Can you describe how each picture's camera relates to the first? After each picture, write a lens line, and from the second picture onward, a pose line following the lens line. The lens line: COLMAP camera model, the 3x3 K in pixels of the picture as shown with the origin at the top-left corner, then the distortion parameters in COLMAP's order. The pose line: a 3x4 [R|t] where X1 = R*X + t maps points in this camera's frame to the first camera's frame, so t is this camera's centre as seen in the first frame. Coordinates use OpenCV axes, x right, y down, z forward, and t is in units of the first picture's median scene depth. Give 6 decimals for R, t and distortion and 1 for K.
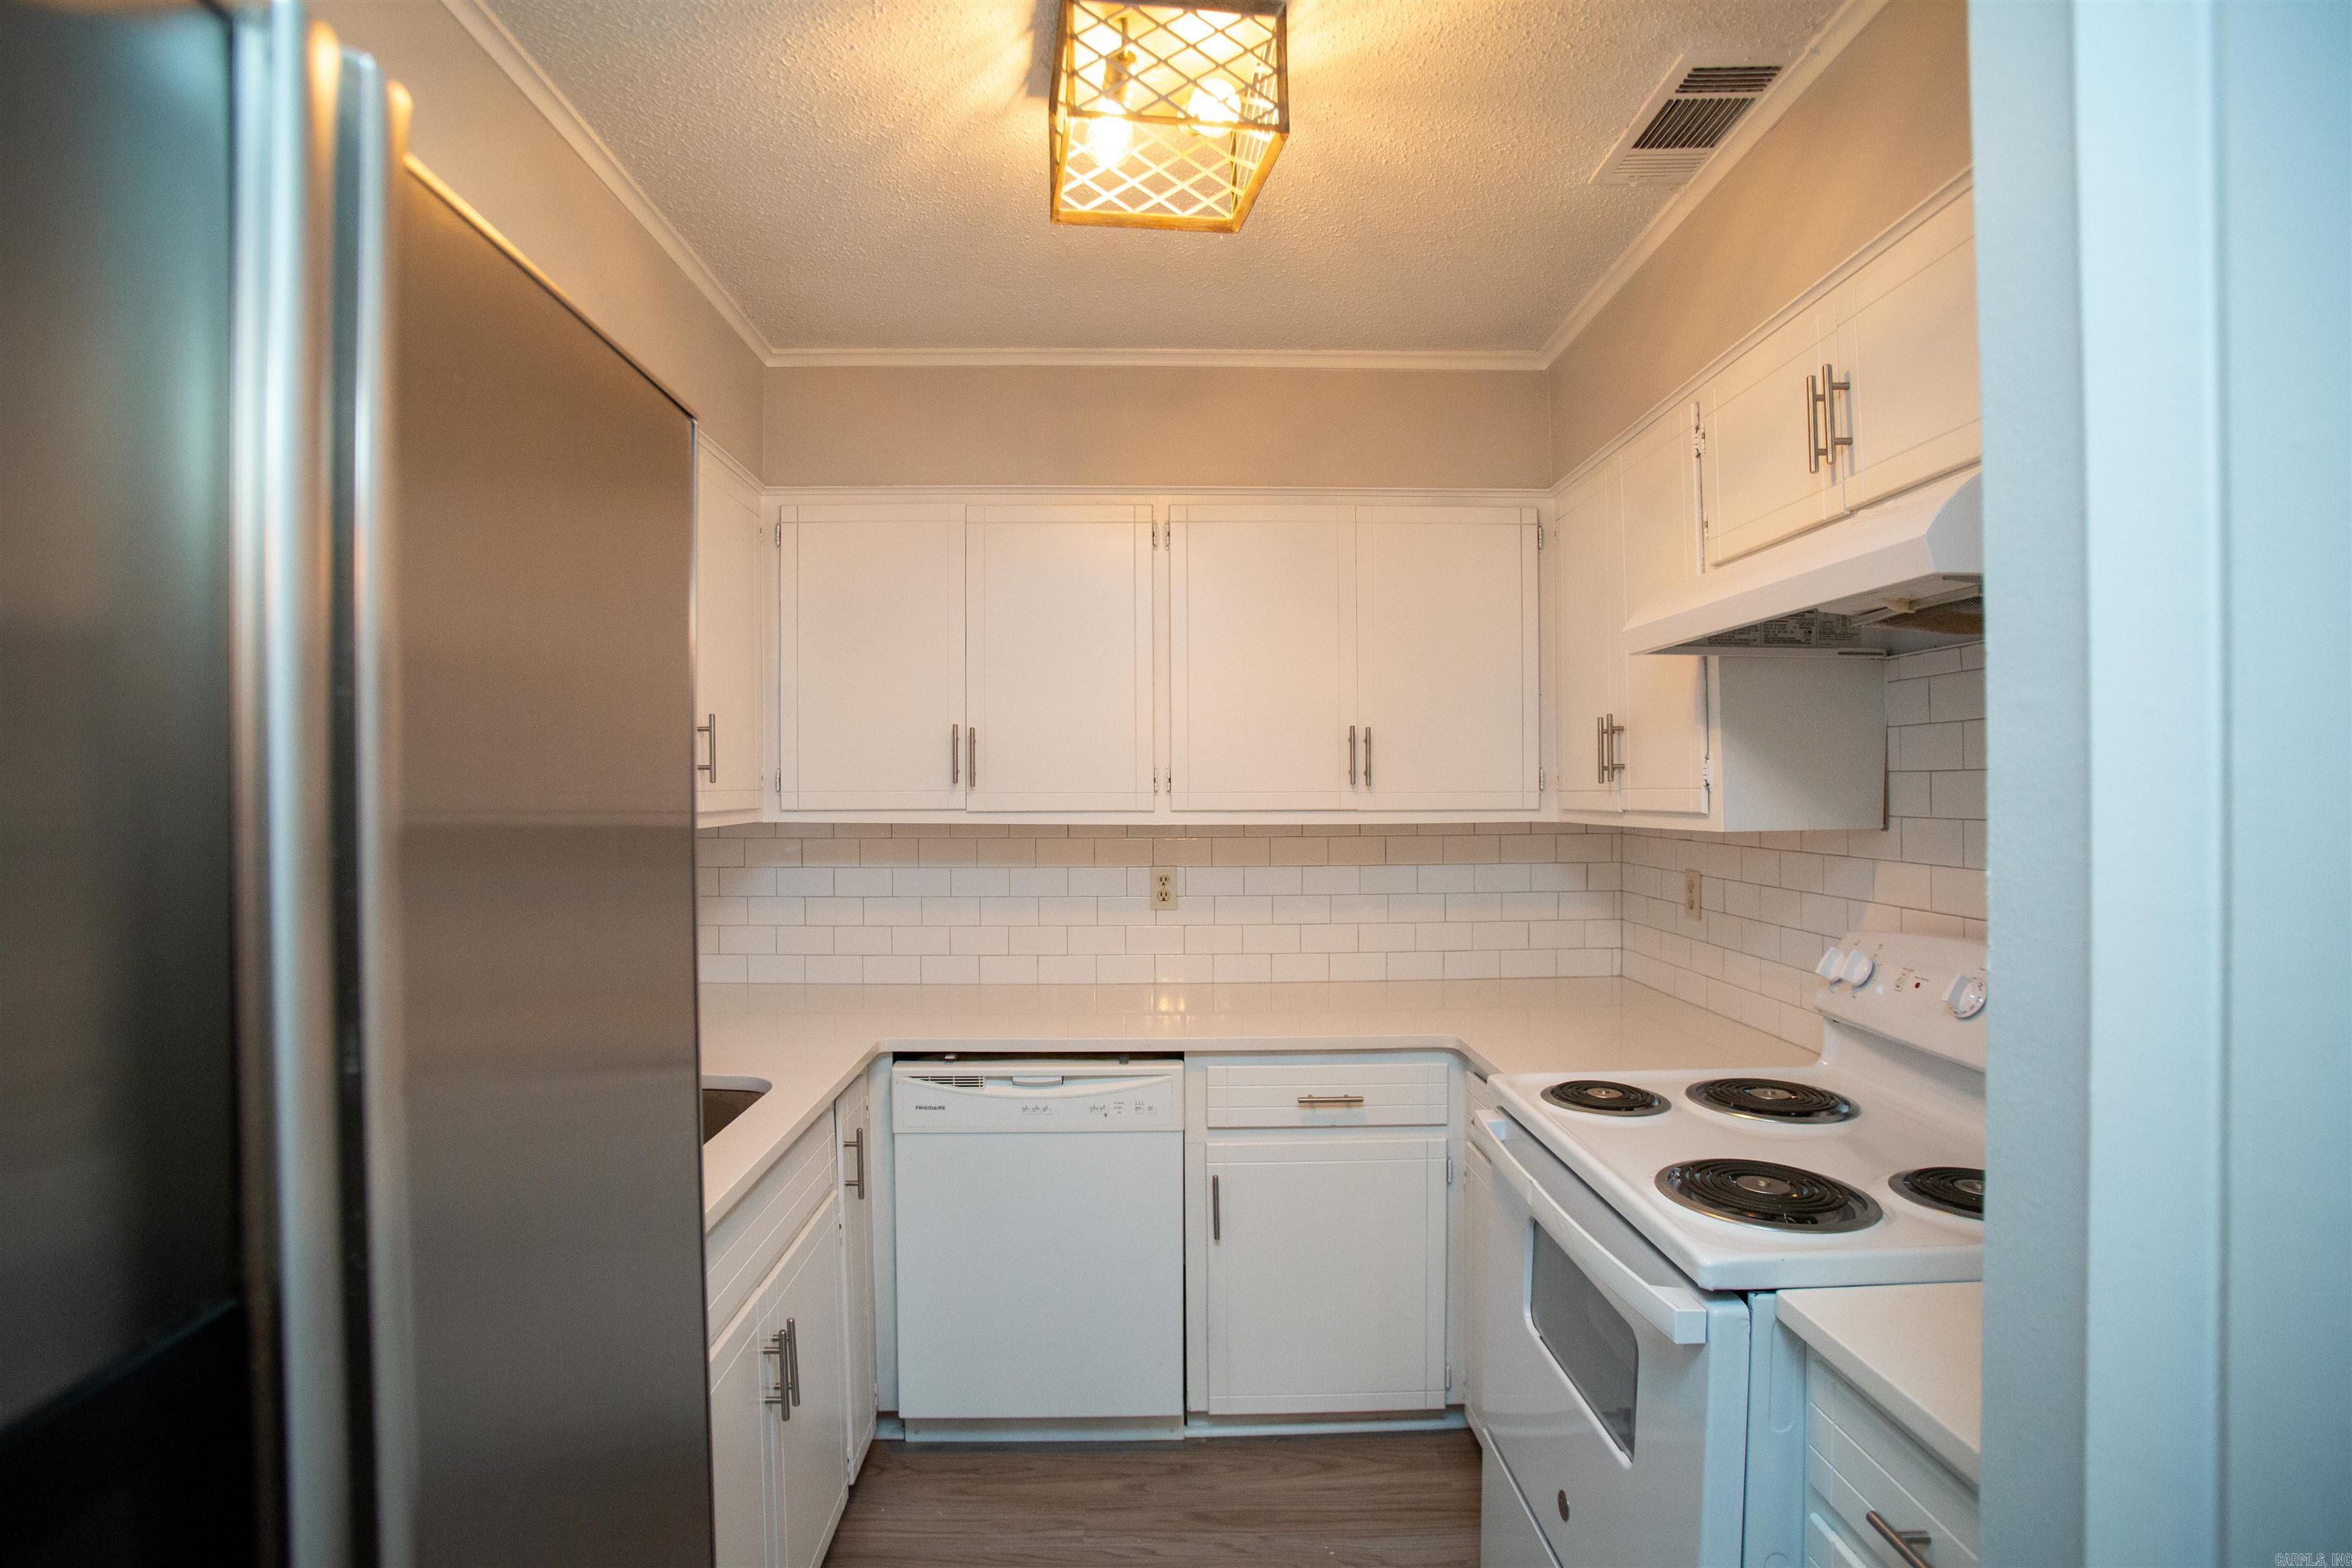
lens RADIAL K [[1129.2, 0, 1165.8], [0, 1129.2, 789.7], [0, 0, 1]] dist [-0.051746, 0.002742]
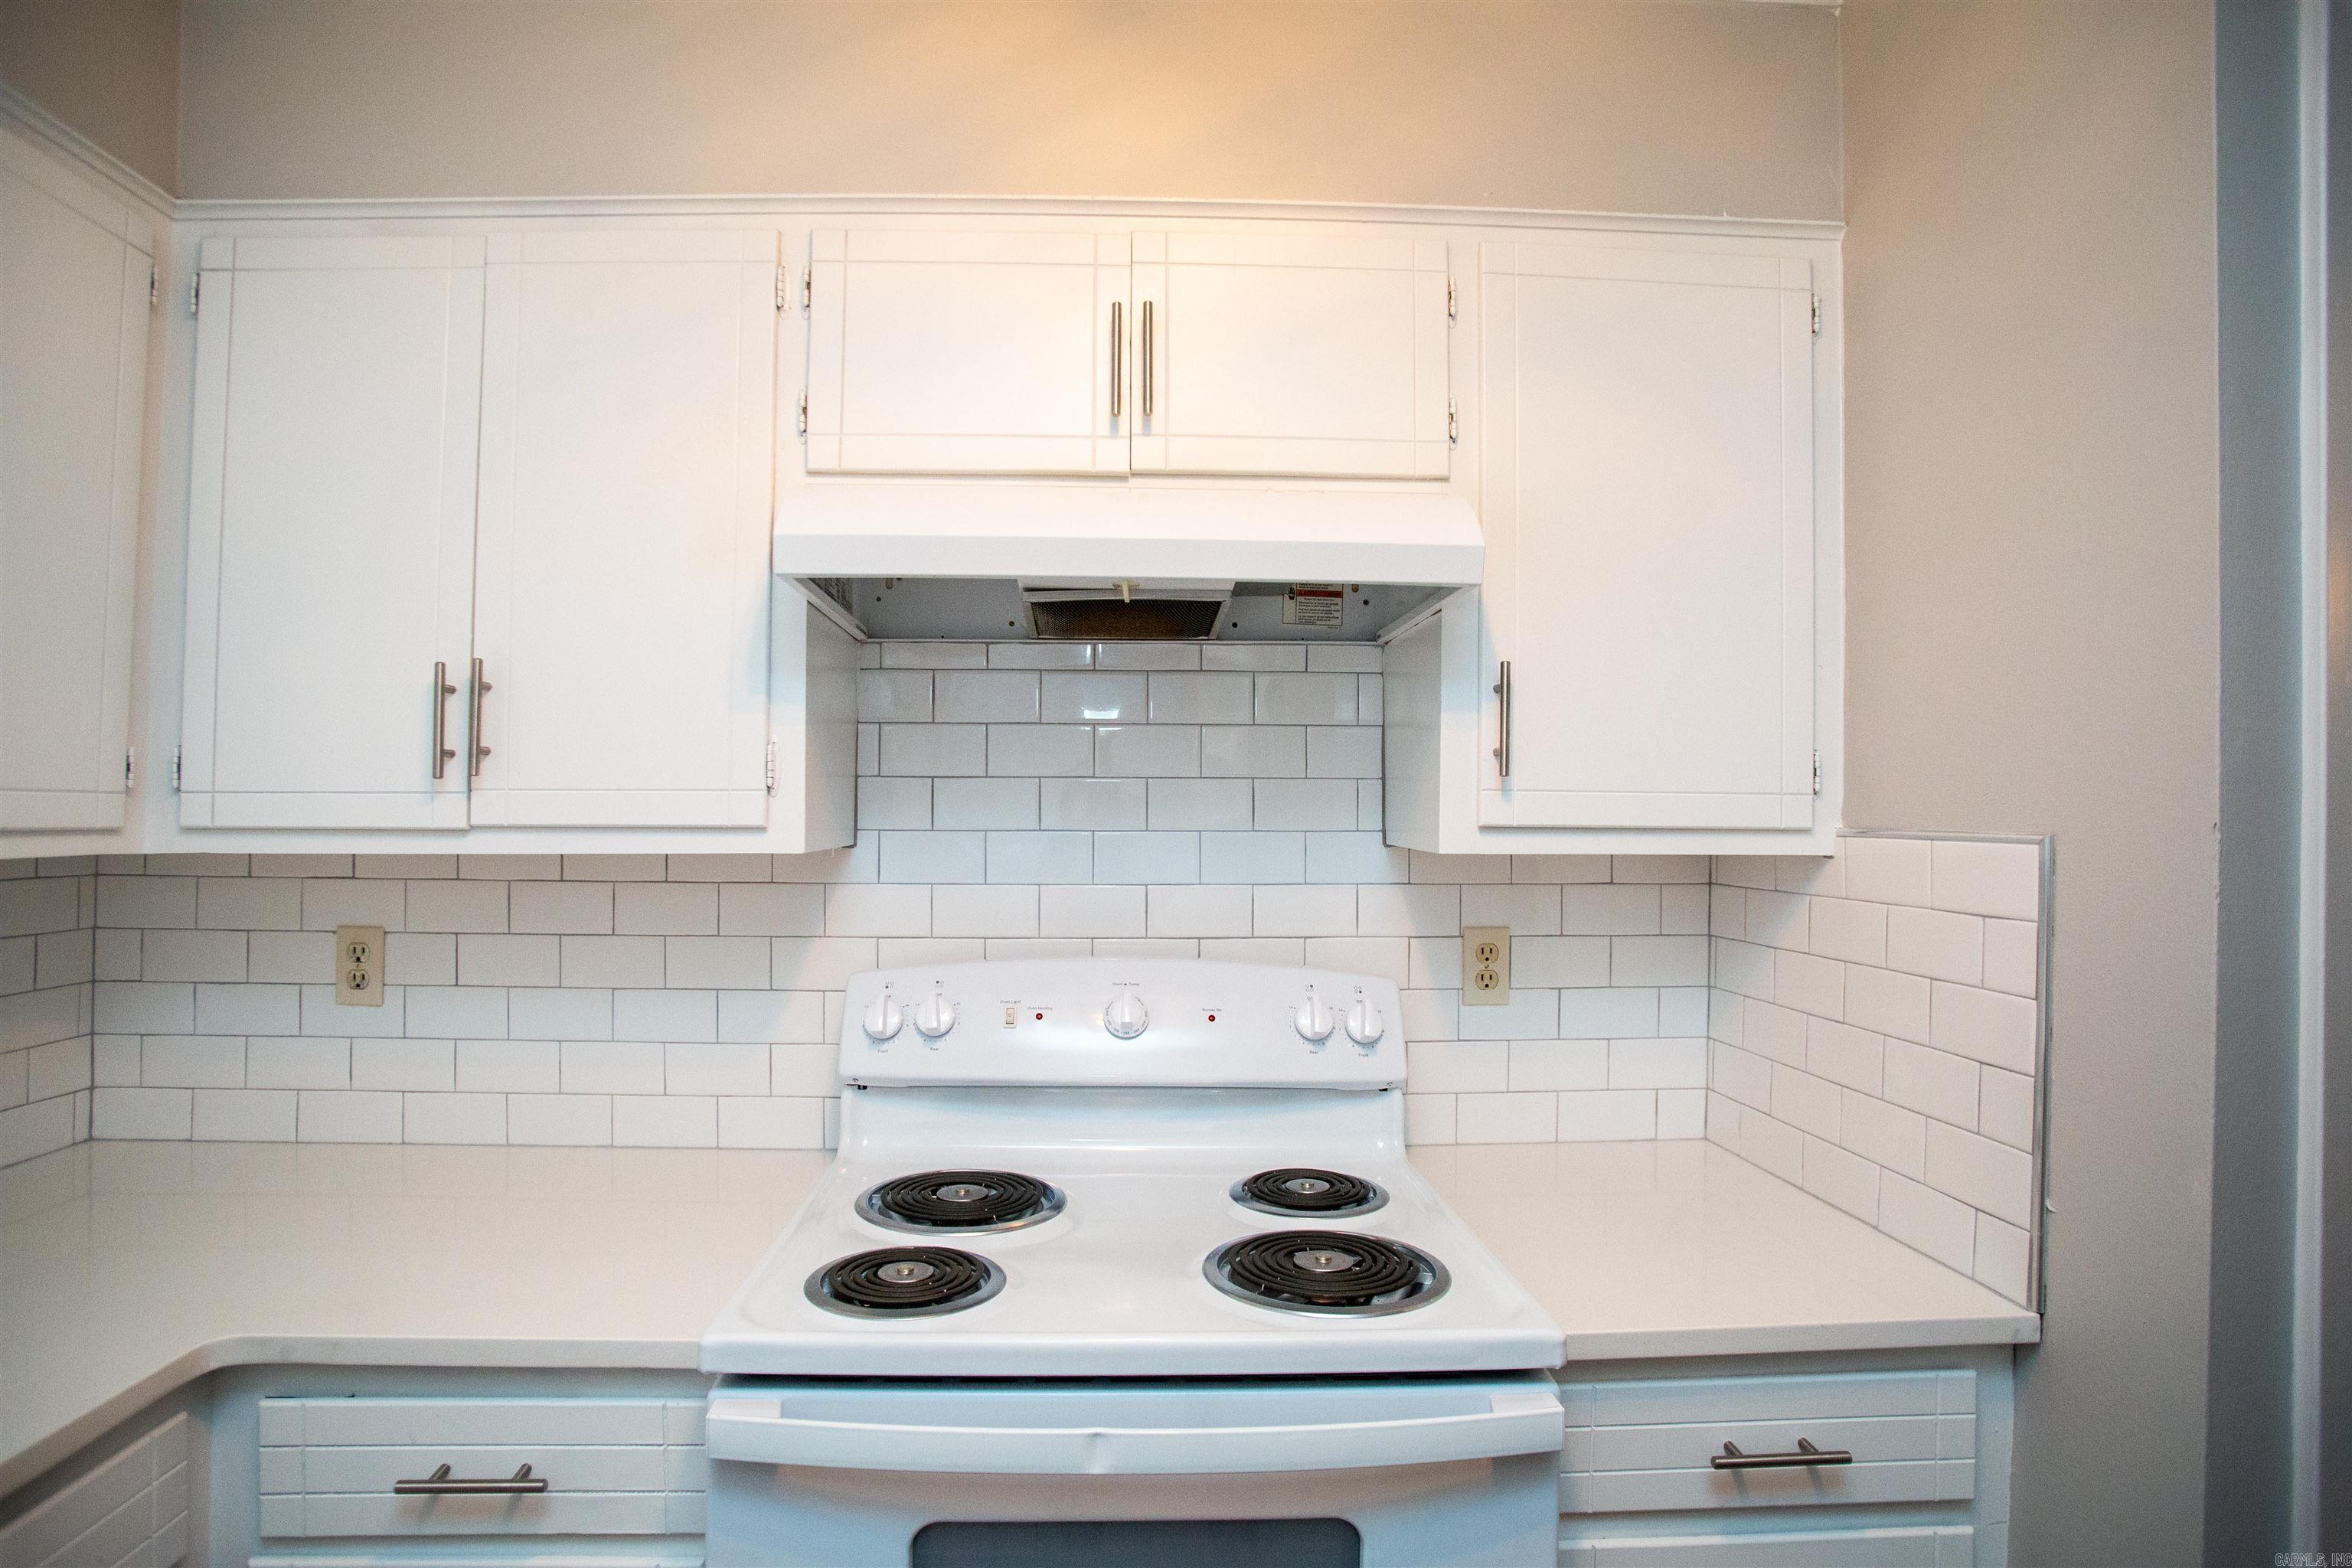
lens RADIAL K [[1129.2, 0, 1162.9], [0, 1129.2, 790.2], [0, 0, 1]] dist [-0.051746, 0.002742]
pose [[-0.032467, 0.008085, 0.999440, -0.167100], [-0.004302, 0.999957, -0.008229, 0.000943], [-0.999464, -0.004566, -0.032431, 0.655611]]
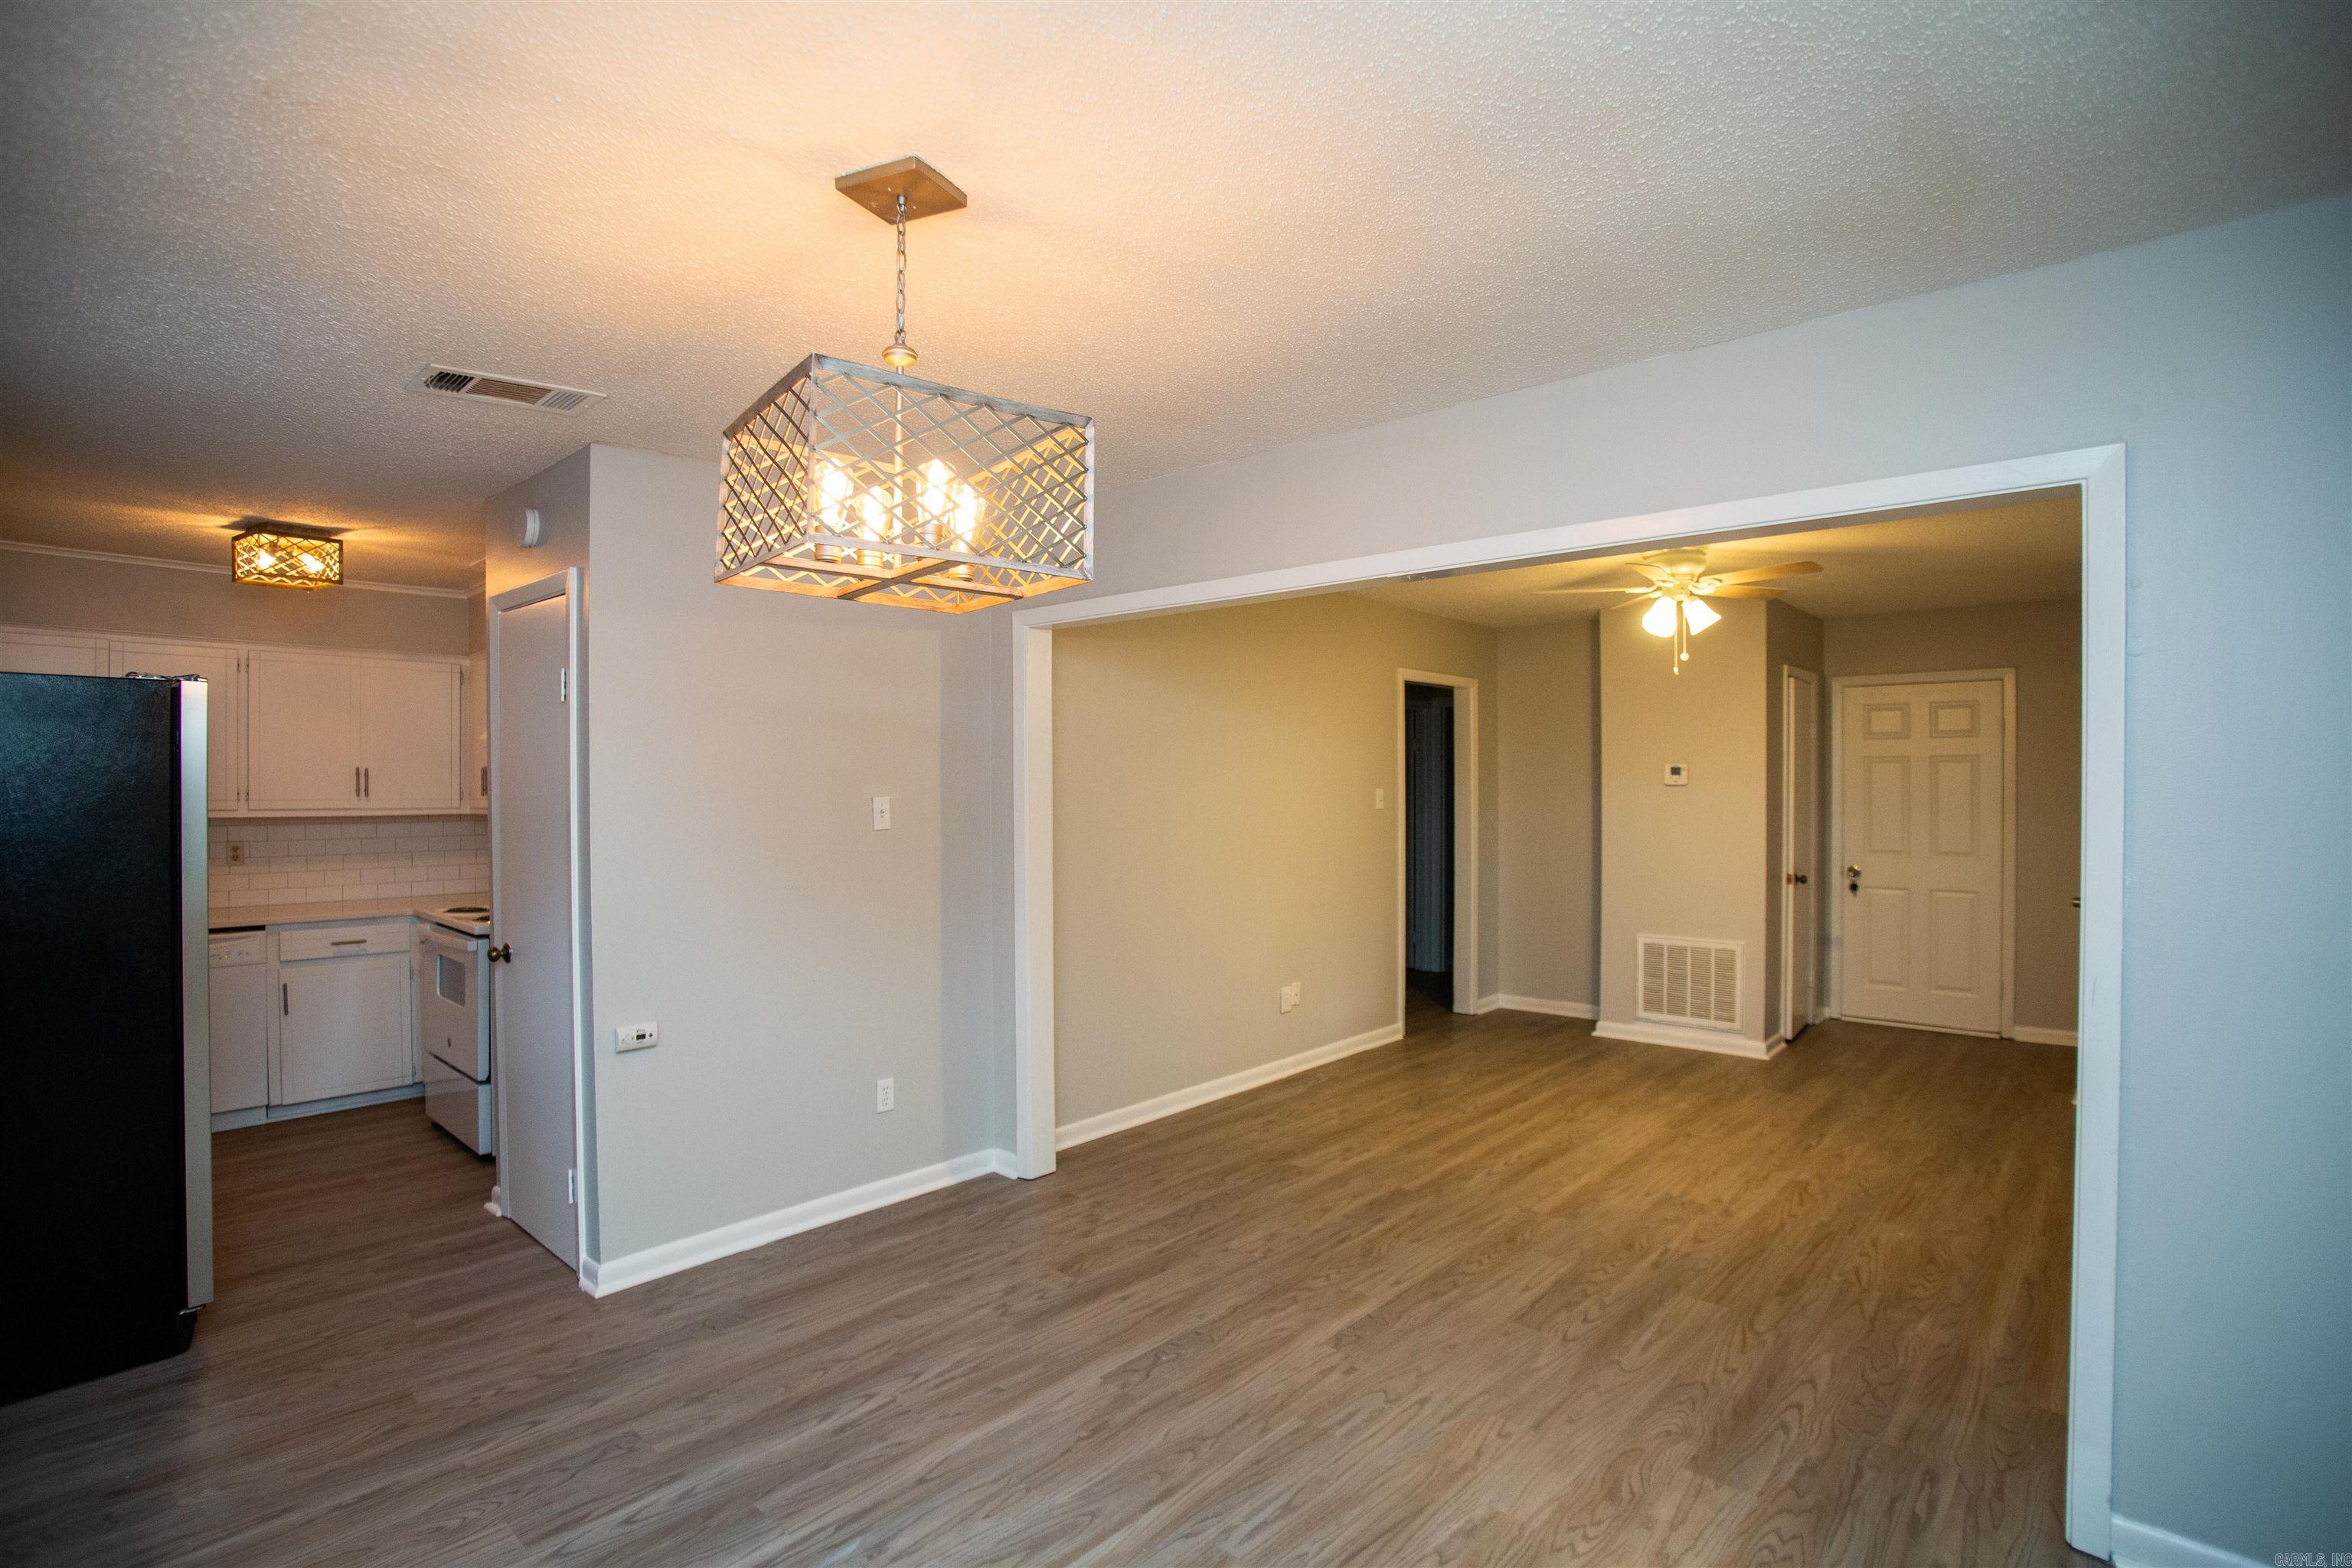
lens RADIAL K [[1129.2, 0, 1168.3], [0, 1129.2, 794.9], [0, 0, 1]] dist [-0.051746, 0.002742]
pose [[0.683689, 0.000195, 0.729773, -0.310800], [0.001534, 0.999997, -0.001705, -0.001078], [-0.729772, 0.002285, 0.683687, -1.574073]]
